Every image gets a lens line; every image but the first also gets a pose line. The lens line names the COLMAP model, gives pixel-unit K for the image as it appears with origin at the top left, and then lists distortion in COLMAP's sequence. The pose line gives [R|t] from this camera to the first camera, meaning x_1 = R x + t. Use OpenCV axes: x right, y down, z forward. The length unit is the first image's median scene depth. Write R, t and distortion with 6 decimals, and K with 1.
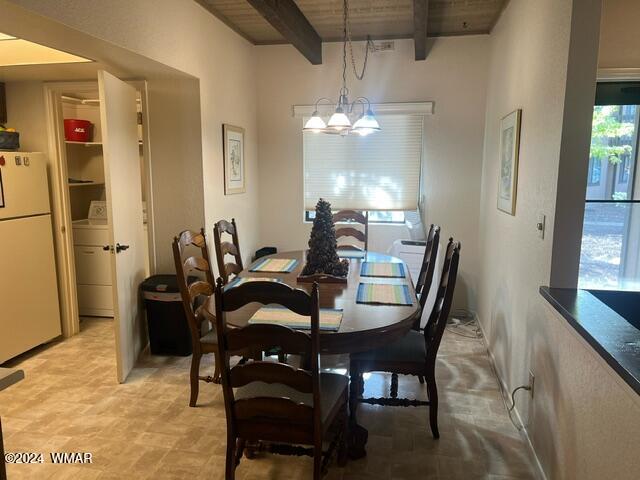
lens RADIAL K [[478.4, 0, 320.0], [0, 478.4, 240.0], [0, 0, 1]] dist [0.005386, -0.000980]
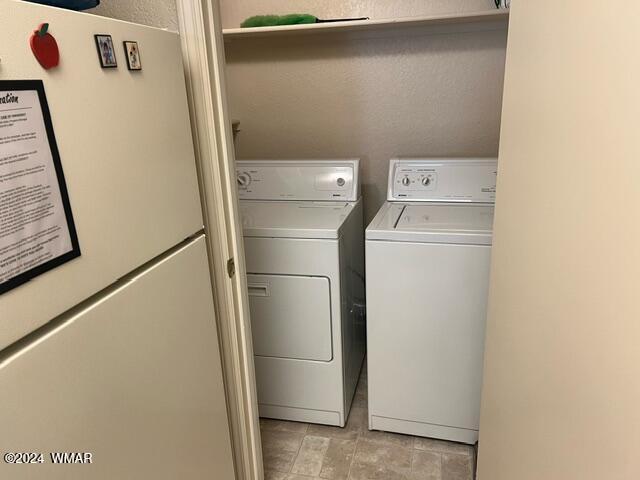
lens RADIAL K [[478.4, 0, 320.0], [0, 478.4, 240.0], [0, 0, 1]] dist [0.005386, -0.000980]
pose [[0.997313, -0.031060, -0.066352, -0.505557], [0.039956, 0.989728, 0.137266, -0.098710], [0.061407, -0.139548, 0.988309, 0.748573]]
